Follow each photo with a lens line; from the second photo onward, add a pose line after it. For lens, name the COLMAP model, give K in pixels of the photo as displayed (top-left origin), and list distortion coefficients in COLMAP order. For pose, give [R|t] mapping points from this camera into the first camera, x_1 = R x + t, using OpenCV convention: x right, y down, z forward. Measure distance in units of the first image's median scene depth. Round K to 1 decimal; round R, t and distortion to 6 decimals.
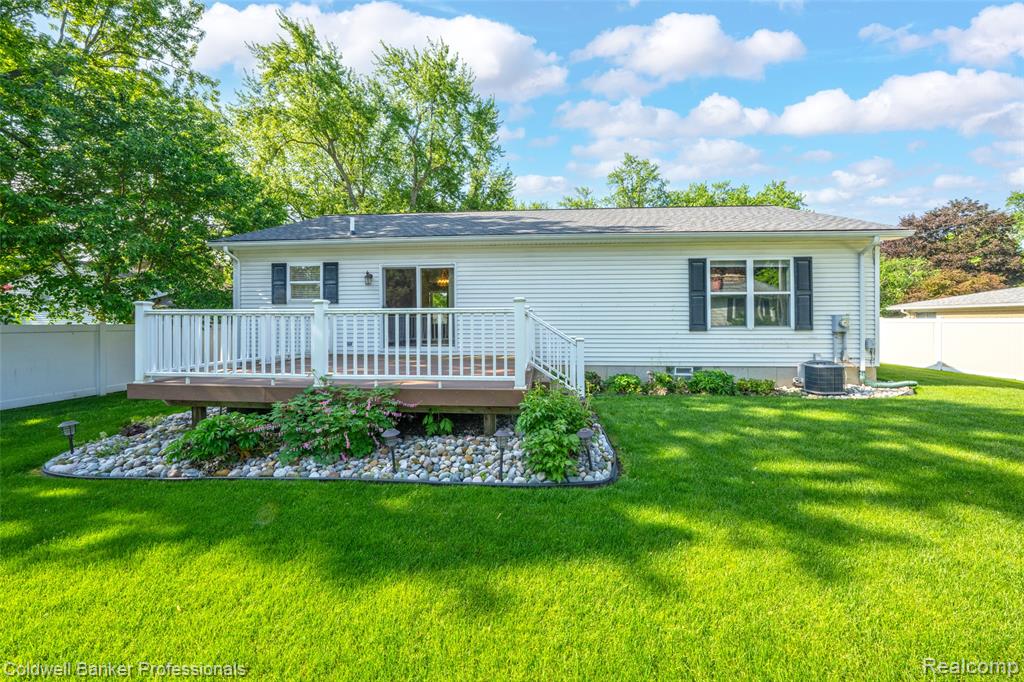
lens RADIAL K [[367.5, 0, 505.6], [0, 367.5, 317.6], [0, 0, 1]] dist [-0.016518, -0.000218]
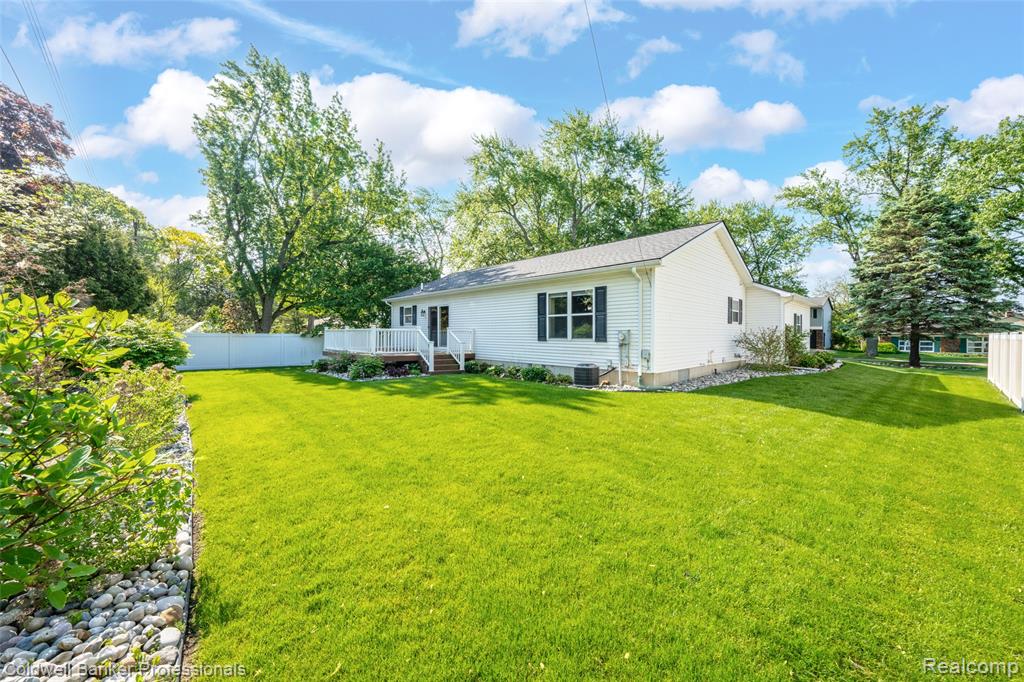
lens RADIAL K [[367.5, 0, 512.8], [0, 367.5, 338.9], [0, 0, 1]] dist [-0.016518, -0.000218]
pose [[0.759332, 0.011045, -0.650609, 1.291602], [0.000435, 0.999847, 0.017482, 0.000559], [0.650703, -0.013558, 0.759212, -0.208861]]
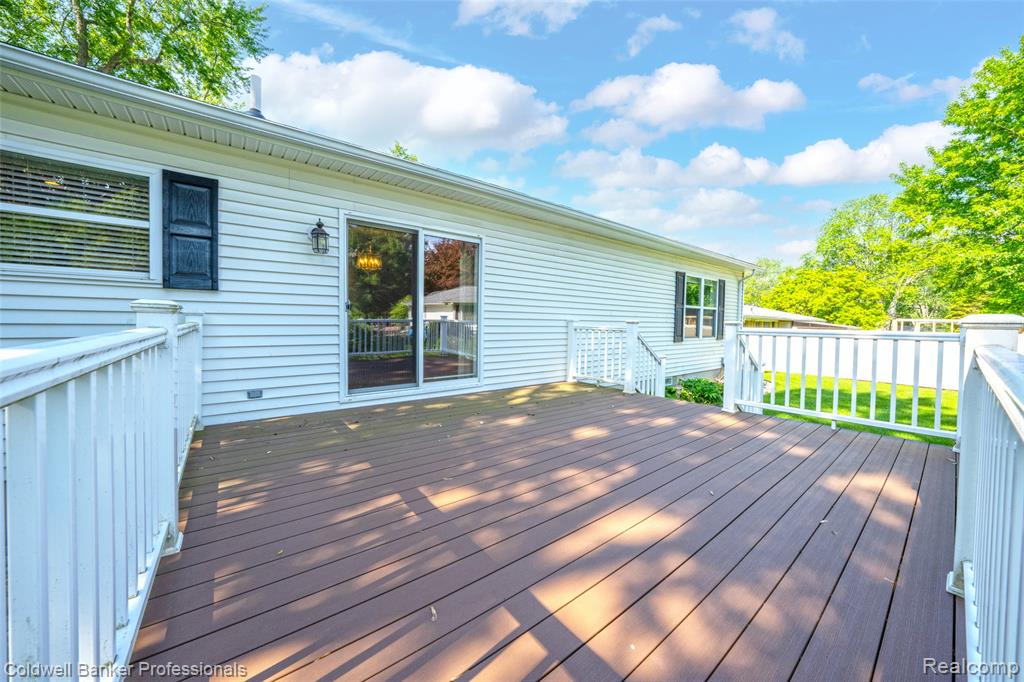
lens RADIAL K [[367.5, 0, 507.3], [0, 367.5, 320.4], [0, 0, 1]] dist [-0.016518, -0.000218]
pose [[0.723337, 0.012448, 0.690383, -0.499794], [-0.019543, 0.999806, 0.002449, -0.015725], [-0.690218, -0.015263, 0.723440, 0.530345]]
